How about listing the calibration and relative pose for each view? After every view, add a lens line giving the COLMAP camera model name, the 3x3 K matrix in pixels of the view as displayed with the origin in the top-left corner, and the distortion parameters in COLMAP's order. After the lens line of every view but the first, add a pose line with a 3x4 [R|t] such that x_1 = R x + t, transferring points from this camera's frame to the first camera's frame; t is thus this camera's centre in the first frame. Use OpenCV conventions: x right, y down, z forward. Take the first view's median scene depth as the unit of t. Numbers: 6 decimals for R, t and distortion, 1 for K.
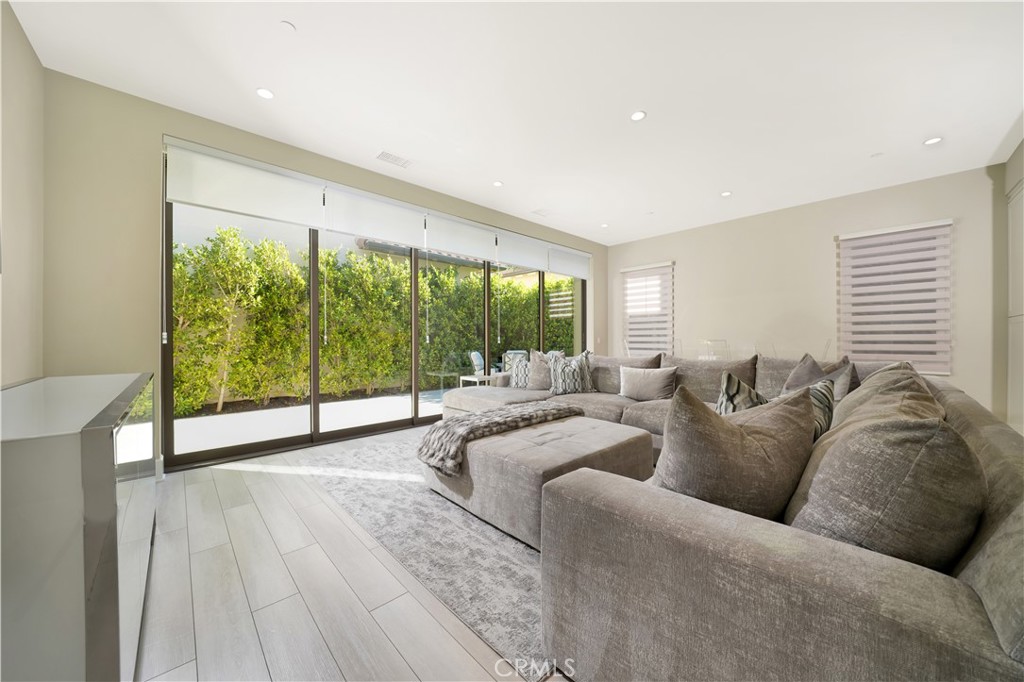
lens RADIAL K [[362.7, 0, 514.6], [0, 362.7, 341.1], [0, 0, 1]] dist [-0.010974, 0.000150]
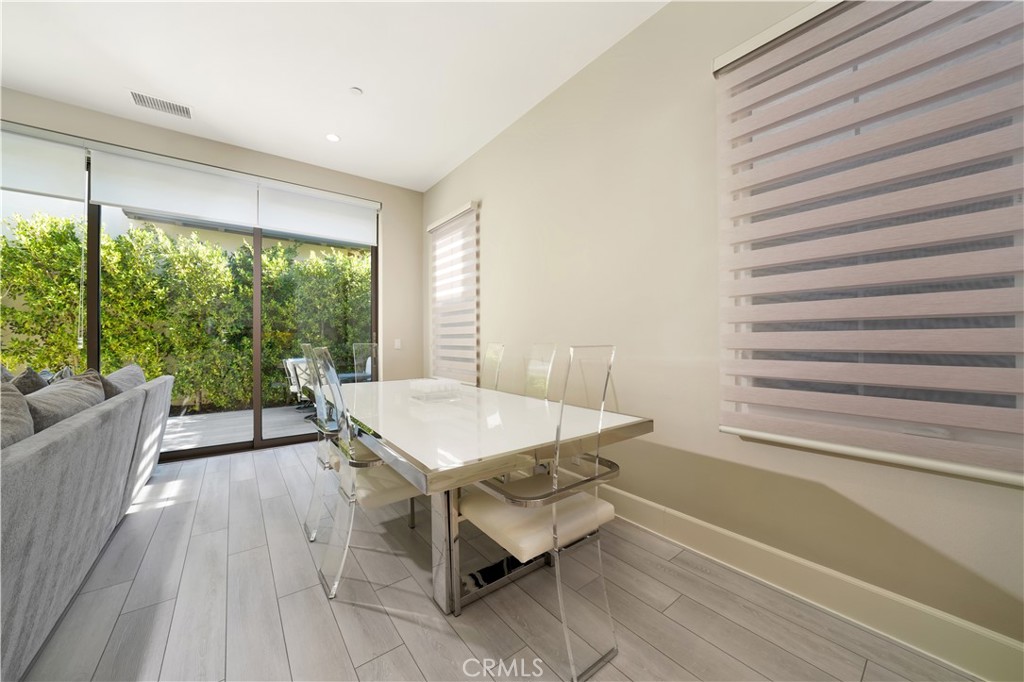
lens RADIAL K [[355.3, 0, 515.0], [0, 355.3, 346.1], [0, 0, 1]] dist [-0.022672, 0.000118]
pose [[0.995277, 0.004654, -0.096960, 0.464987], [-0.003423, 0.999911, 0.012860, -0.006202], [0.097011, -0.012468, 0.995205, 0.399159]]
